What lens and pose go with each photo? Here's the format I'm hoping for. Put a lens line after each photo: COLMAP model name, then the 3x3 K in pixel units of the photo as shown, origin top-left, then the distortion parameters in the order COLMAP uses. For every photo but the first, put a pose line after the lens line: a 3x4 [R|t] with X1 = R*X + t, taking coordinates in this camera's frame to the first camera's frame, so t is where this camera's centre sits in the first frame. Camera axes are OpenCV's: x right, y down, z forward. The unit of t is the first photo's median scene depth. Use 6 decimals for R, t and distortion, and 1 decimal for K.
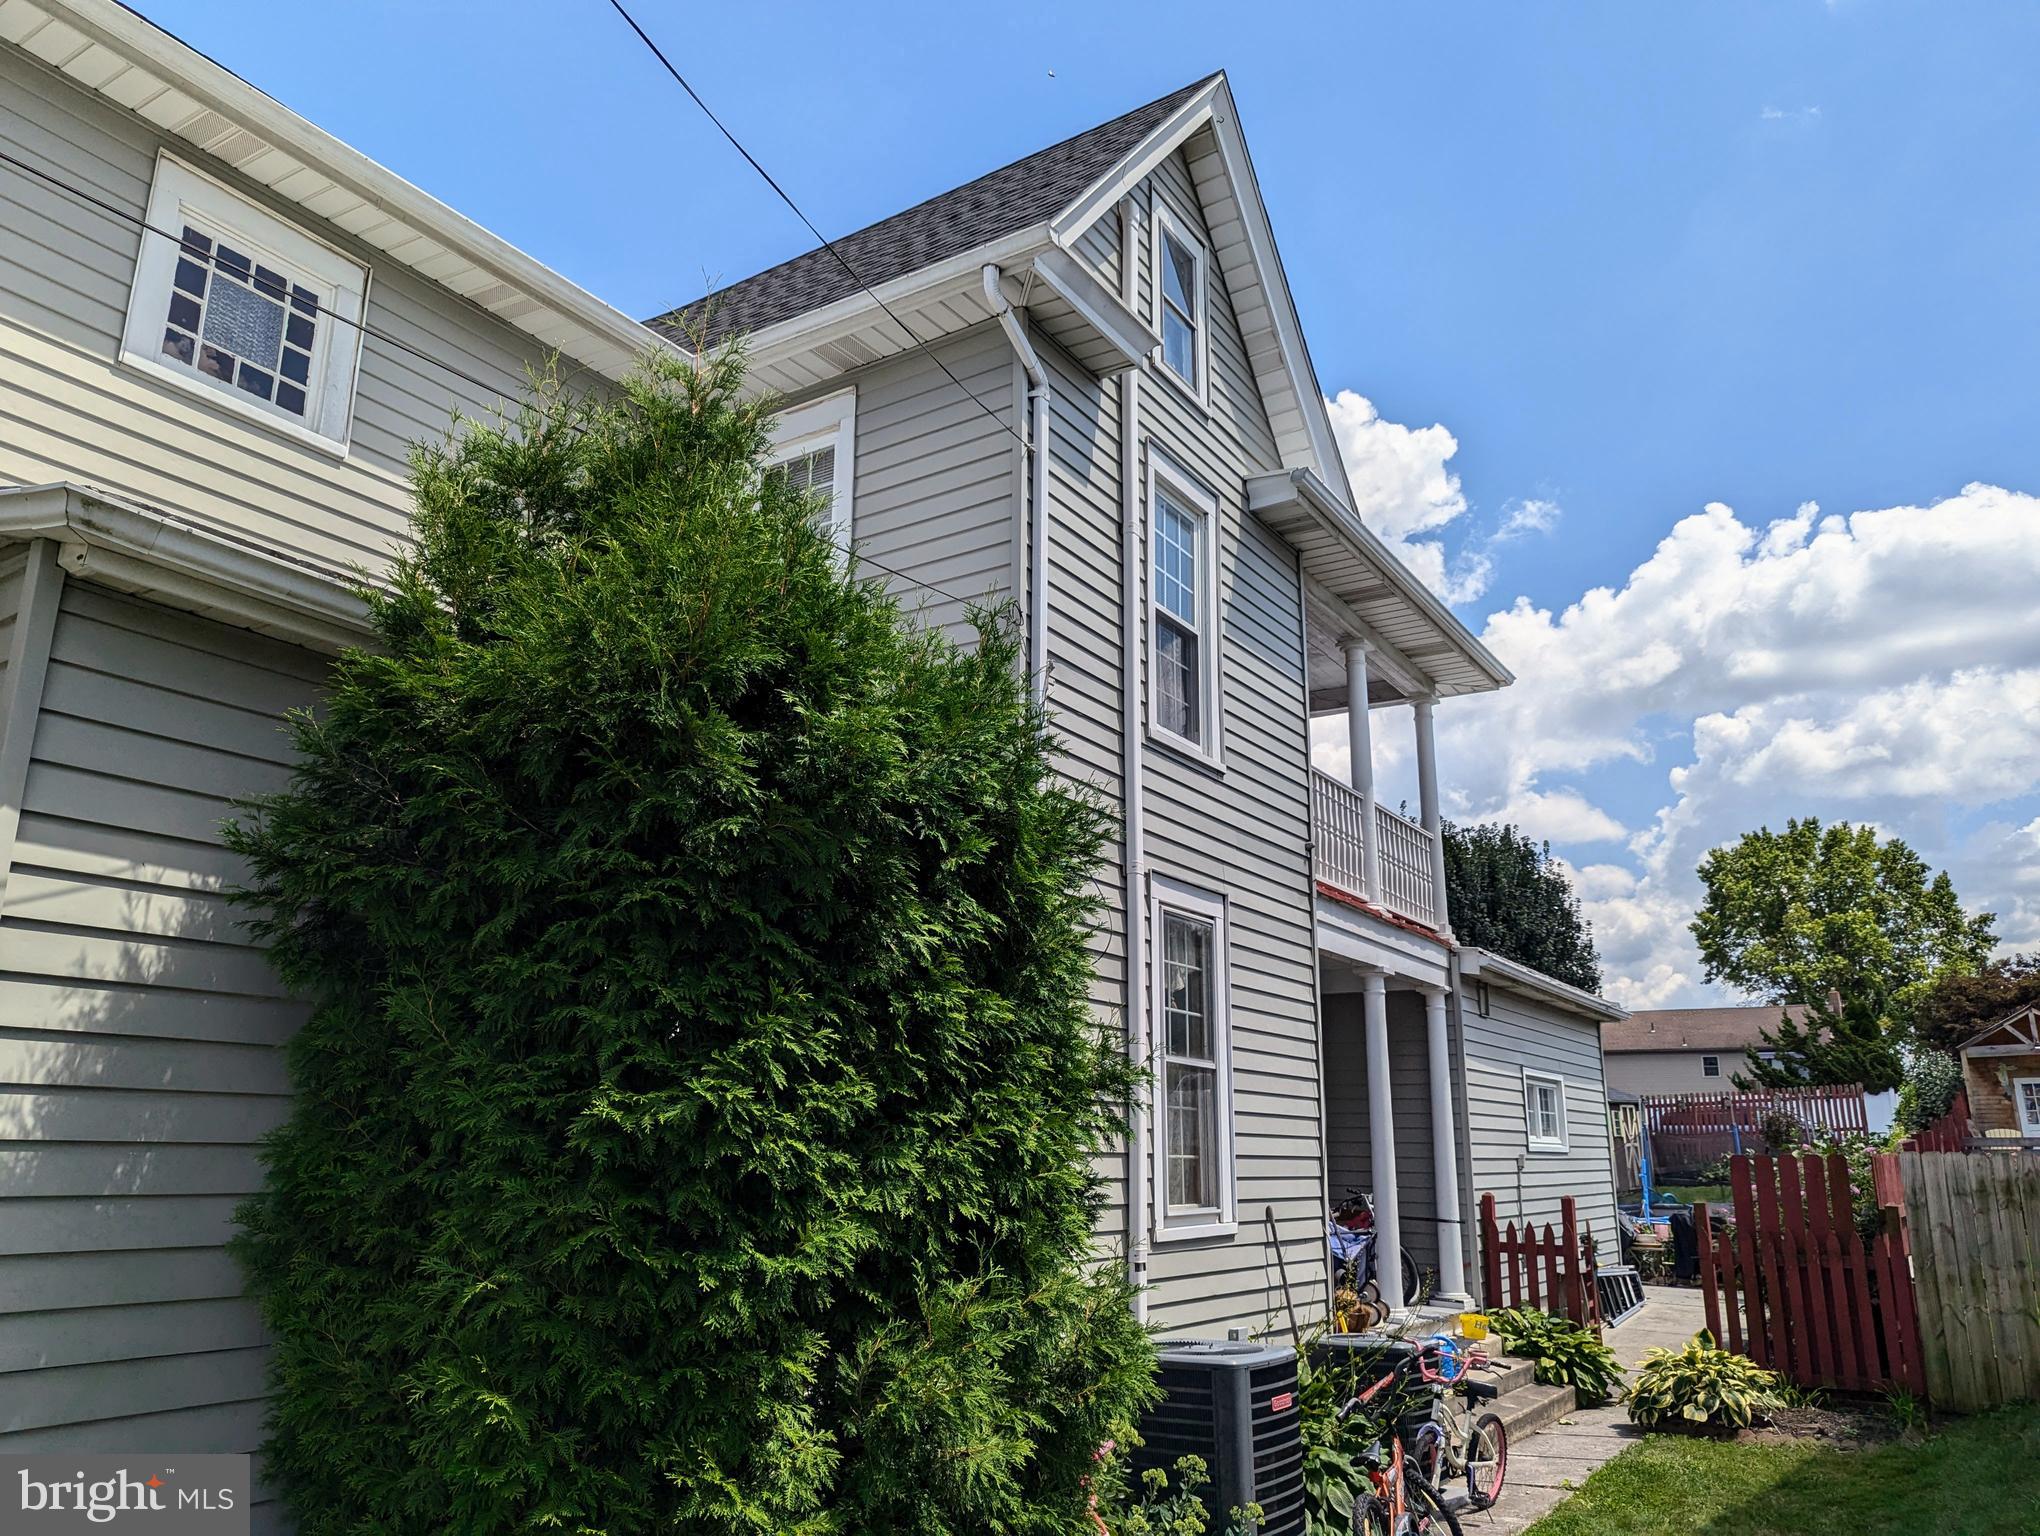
lens RADIAL K [[1435.6, 0, 1008.8], [0, 1435.6, 783.7], [0, 0, 1]] dist [0.043994, -0.036732]
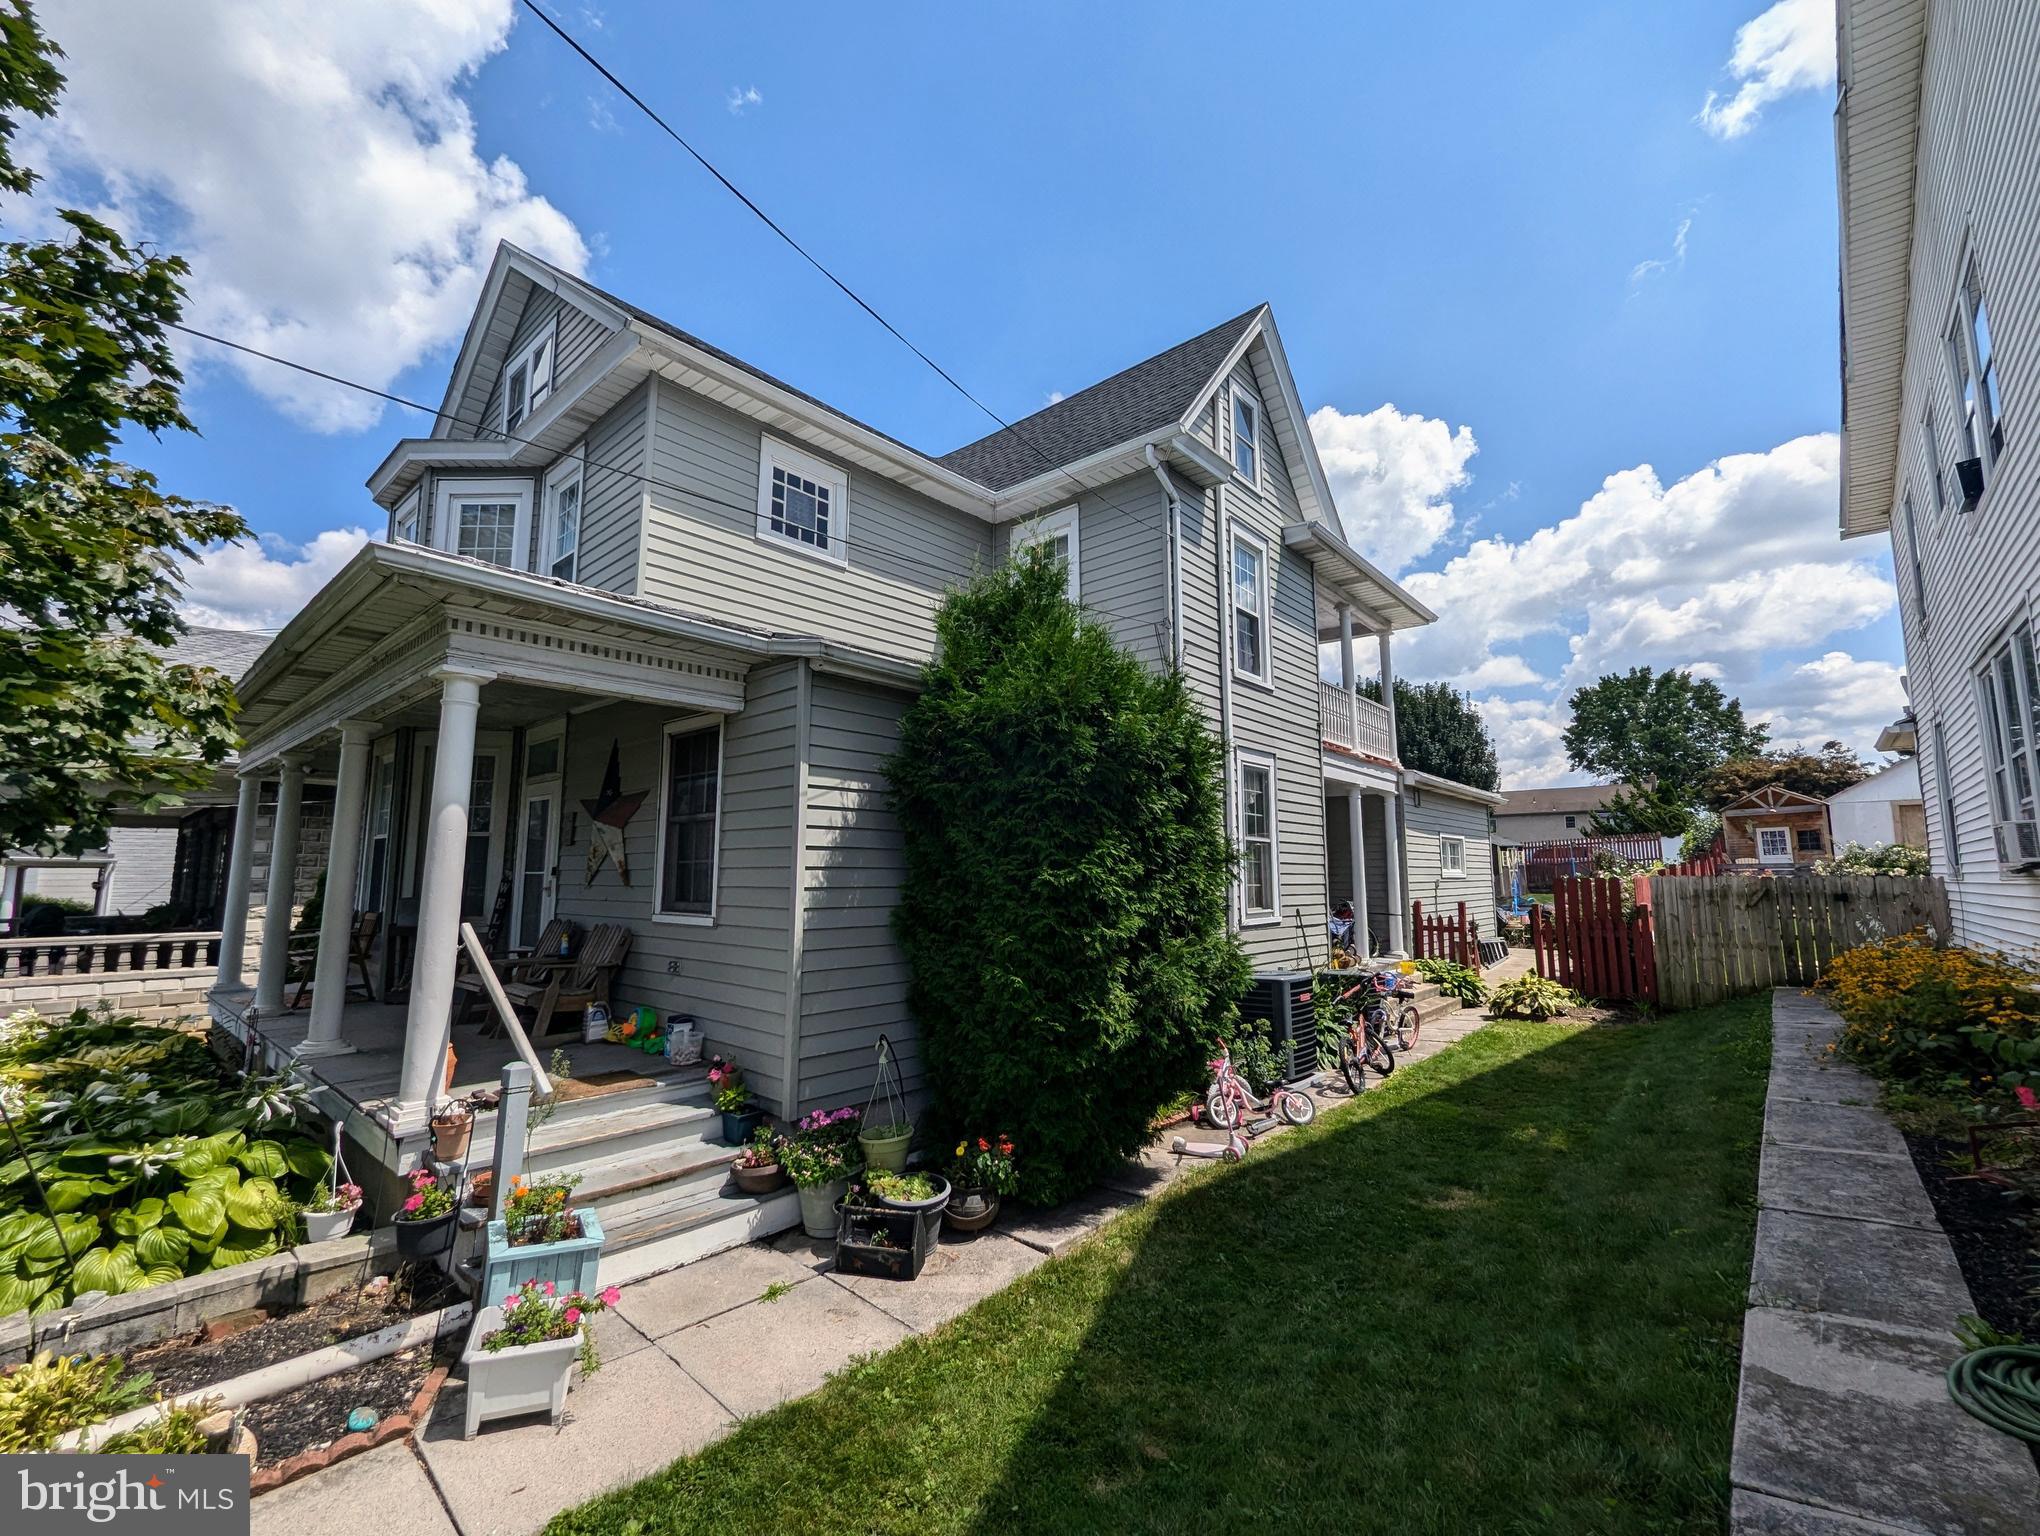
lens RADIAL K [[853.0, 0, 1020.0], [0, 853.0, 768.0], [0, 0, 1]] dist [-0.001212, 0.000364]
pose [[0.990754, -0.027855, -0.132782, -0.038412], [0.043753, 0.992006, 0.118361, -0.056092], [0.128423, -0.123077, 0.984053, -0.185639]]
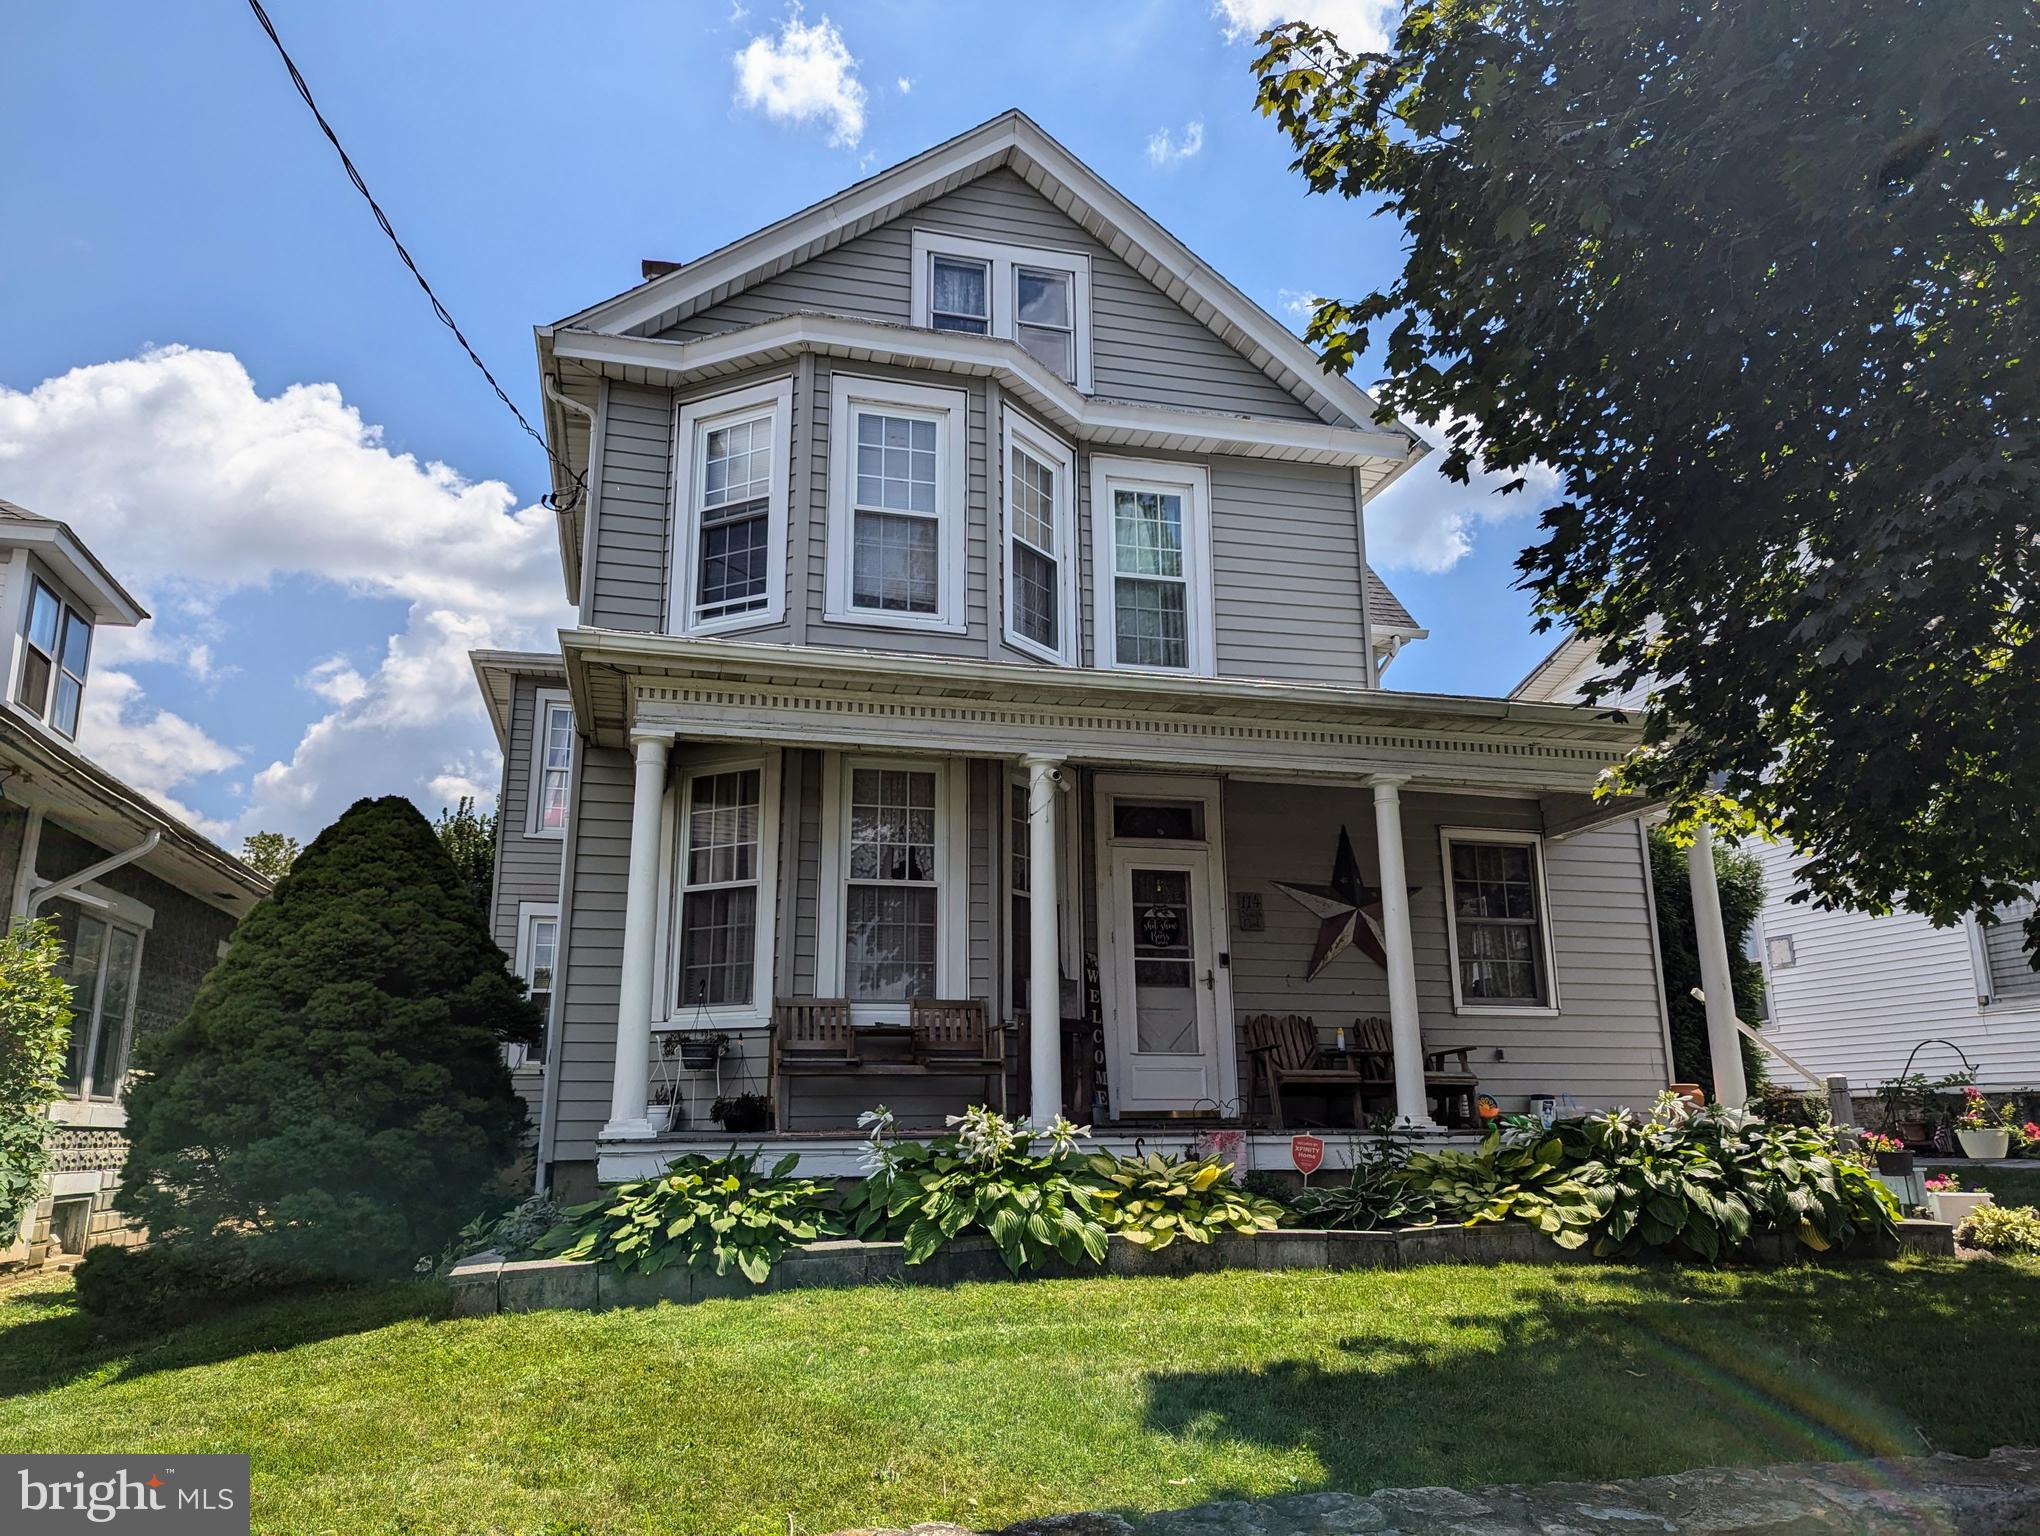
lens RADIAL K [[1428.9, 0, 1025.0], [0, 1428.9, 775.9], [0, 0, 1]] dist [0.063756, -0.066171]
pose [[0.661223, 0.163294, 0.732201, -1.695292], [-0.171129, 0.983121, -0.064714, 0.087746], [-0.730410, -0.082511, 0.678007, -0.096469]]
